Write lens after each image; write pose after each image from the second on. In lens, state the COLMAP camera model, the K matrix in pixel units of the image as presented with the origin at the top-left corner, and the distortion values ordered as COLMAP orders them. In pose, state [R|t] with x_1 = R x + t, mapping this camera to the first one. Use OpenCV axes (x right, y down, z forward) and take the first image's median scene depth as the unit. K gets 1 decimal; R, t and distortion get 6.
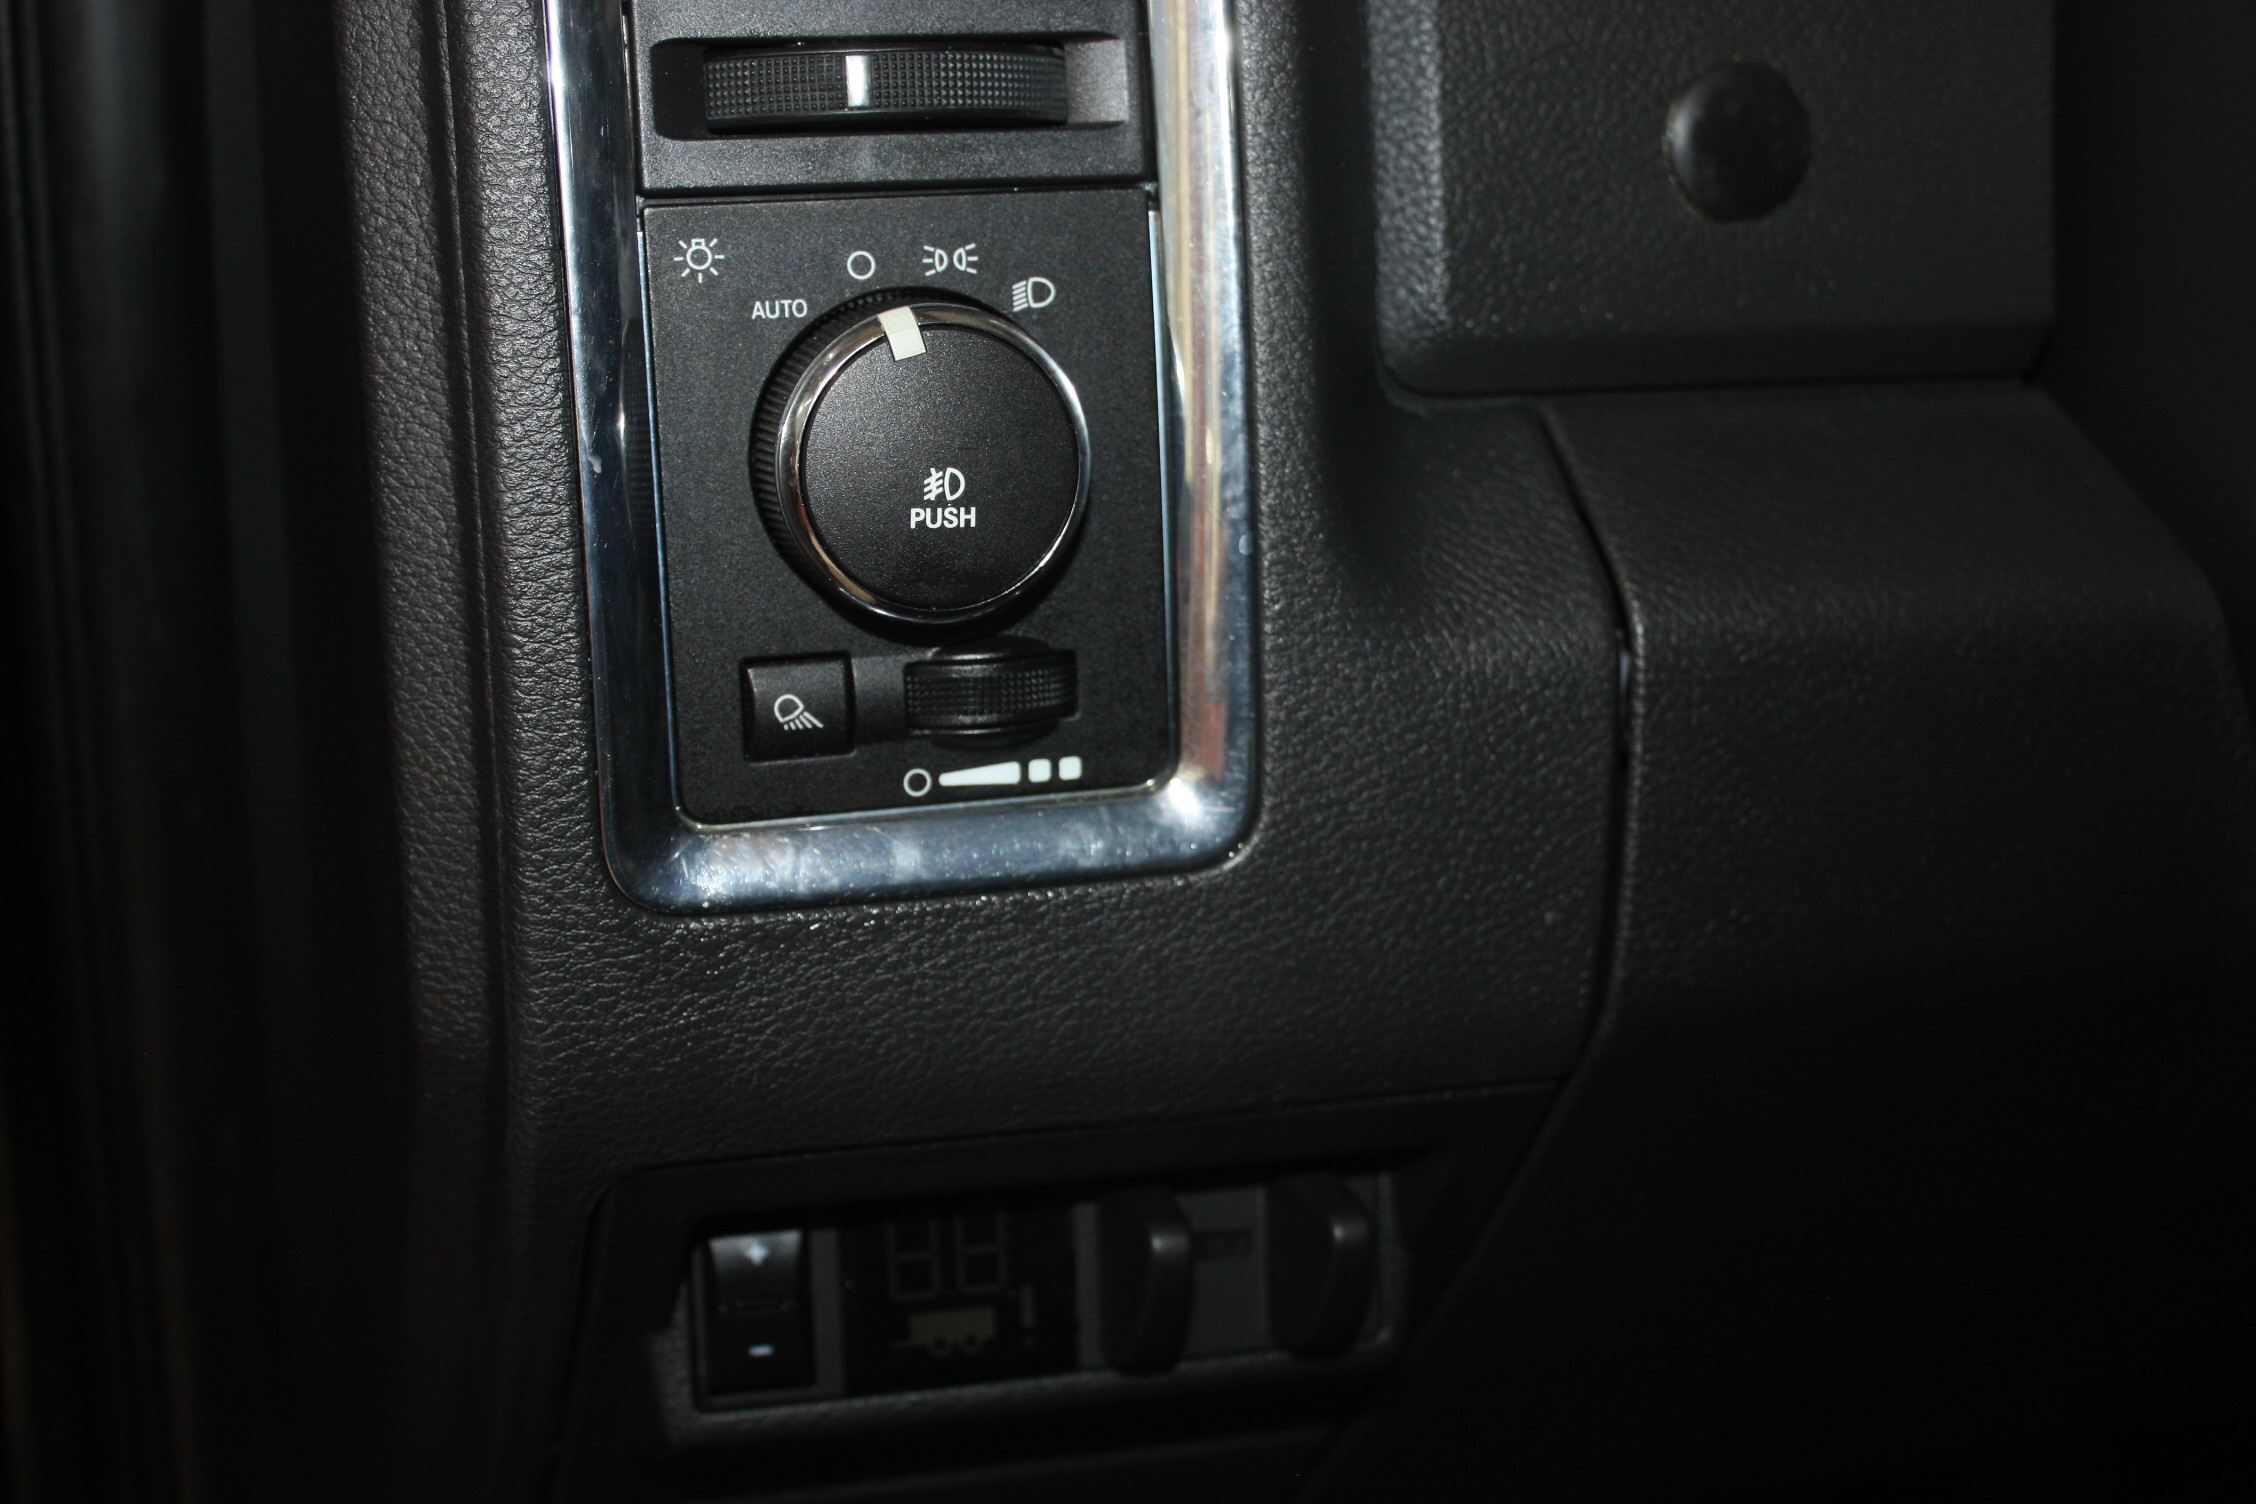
lens RADIAL K [[3157.5, 0, 1125.6], [0, 3157.5, 753.1], [0, 0, 1]] dist [-0.029998, 0.000000]
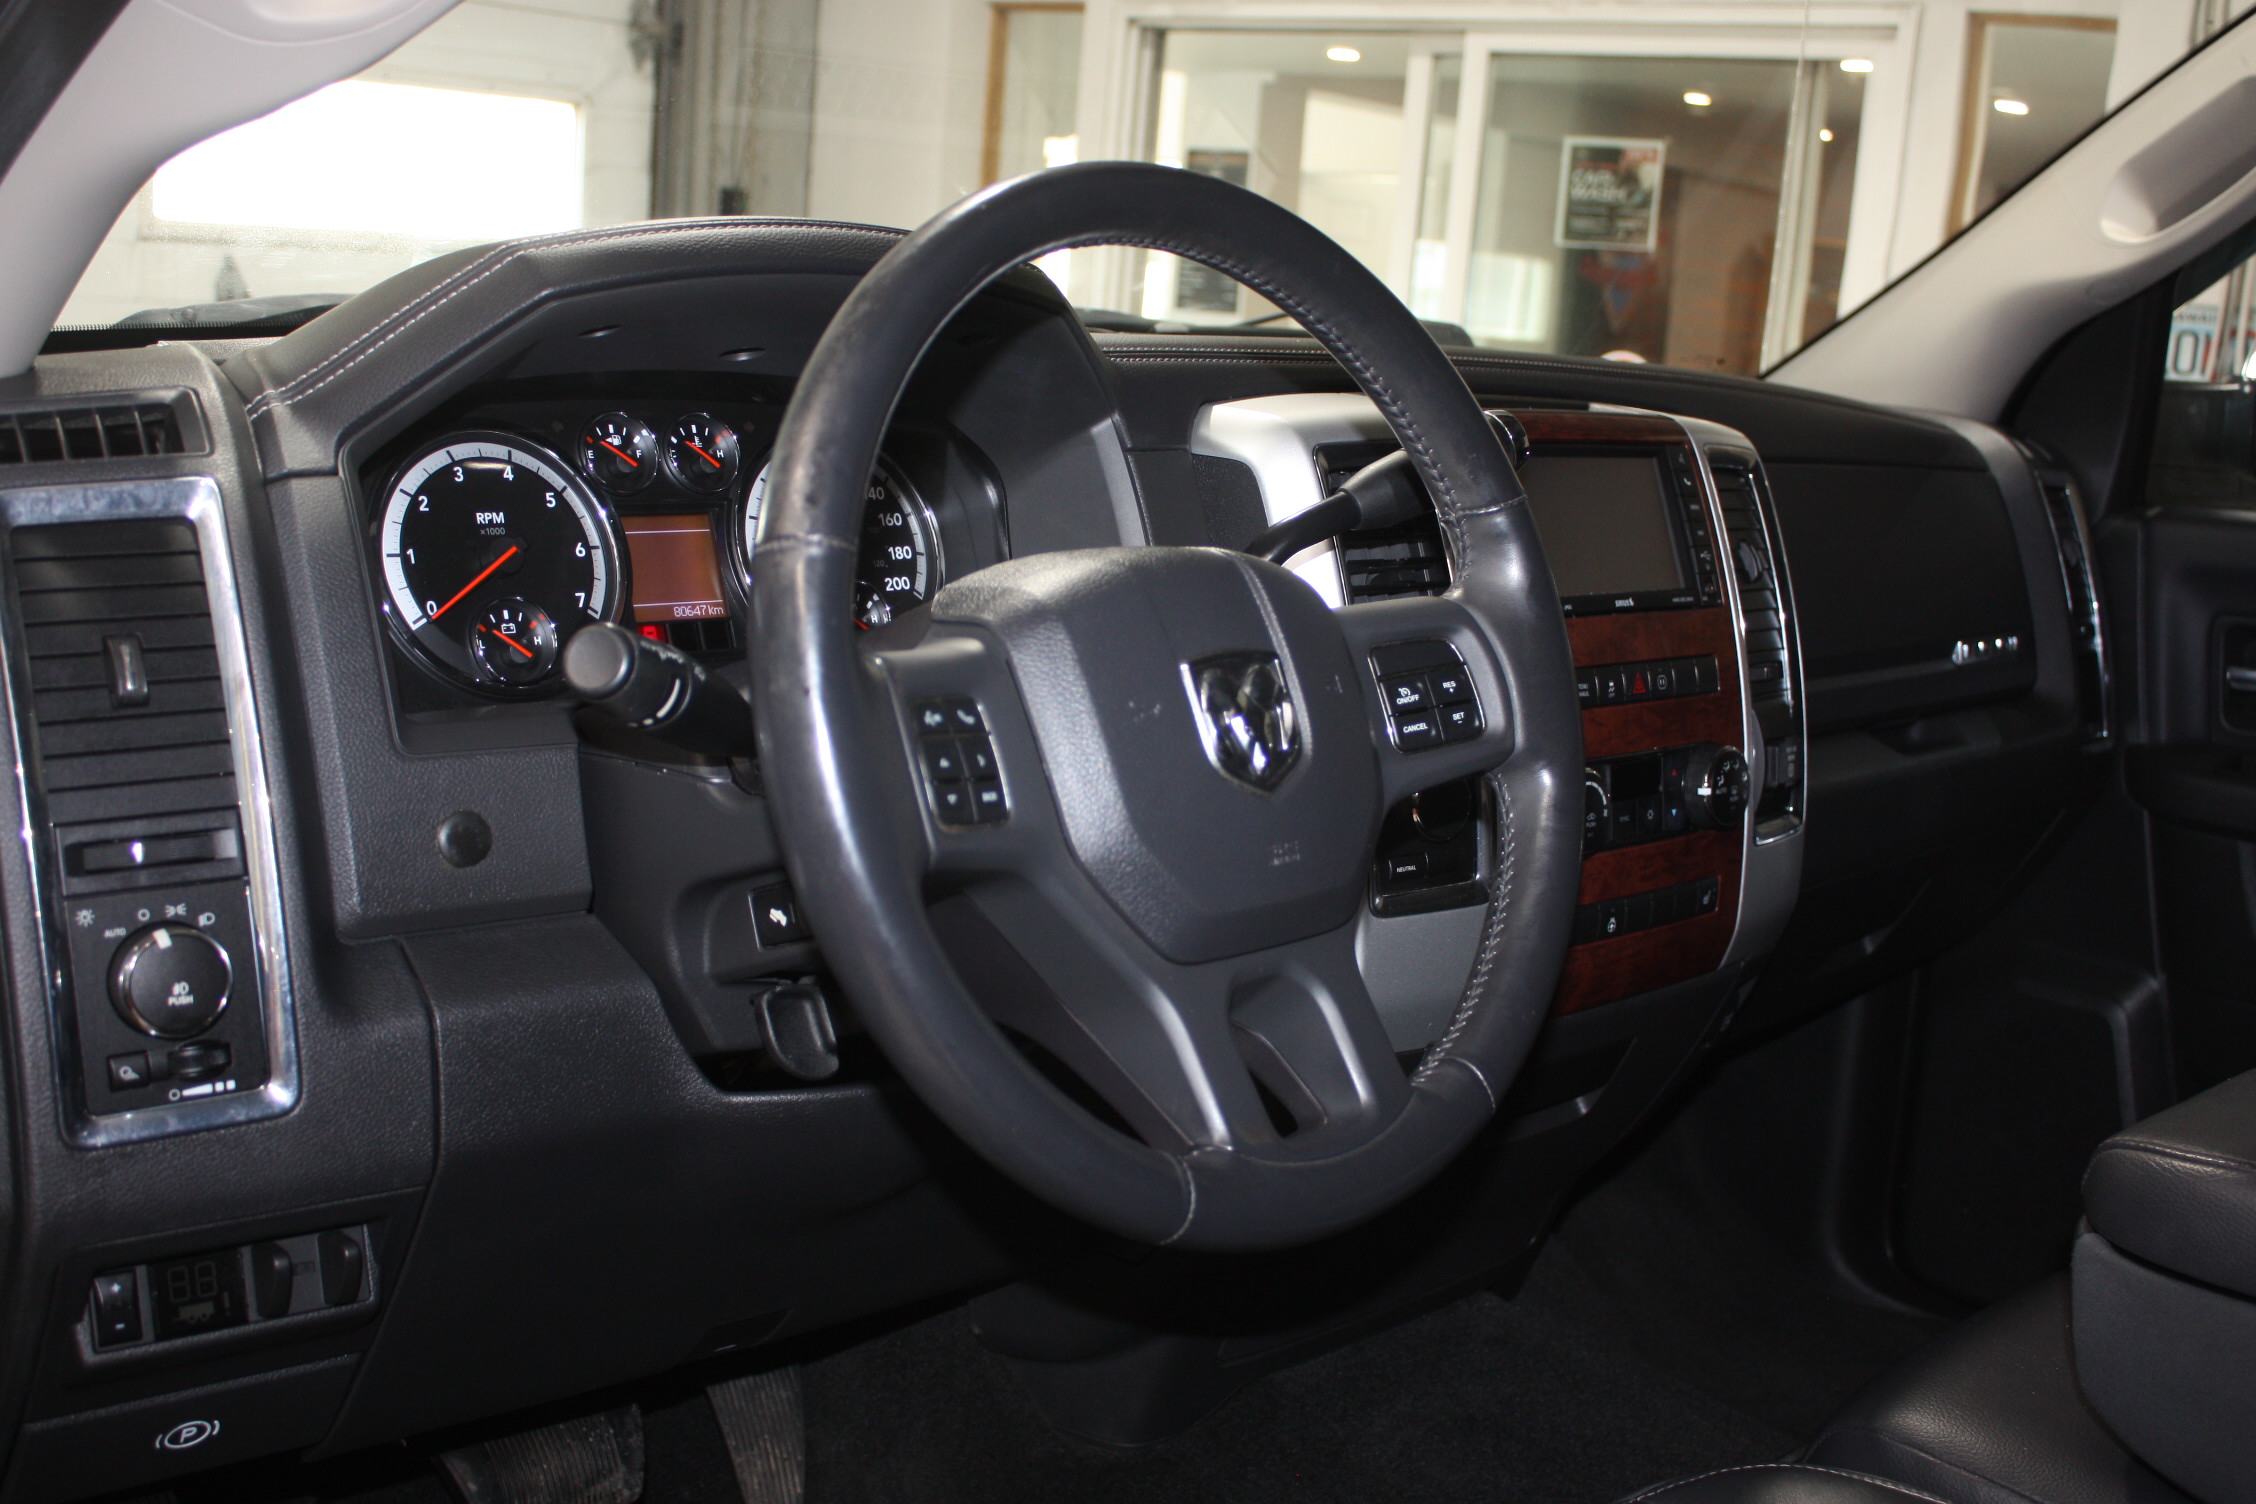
lens RADIAL K [[2670.7, 0, 1129.1], [0, 2670.7, 760.5], [0, 0, 1]] dist [-0.028886, 0.000000]
pose [[0.942995, -0.063911, 0.326612, -0.018818], [0.109152, 0.986497, -0.122107, 0.097185], [-0.314398, 0.150796, 0.937238, -1.523502]]
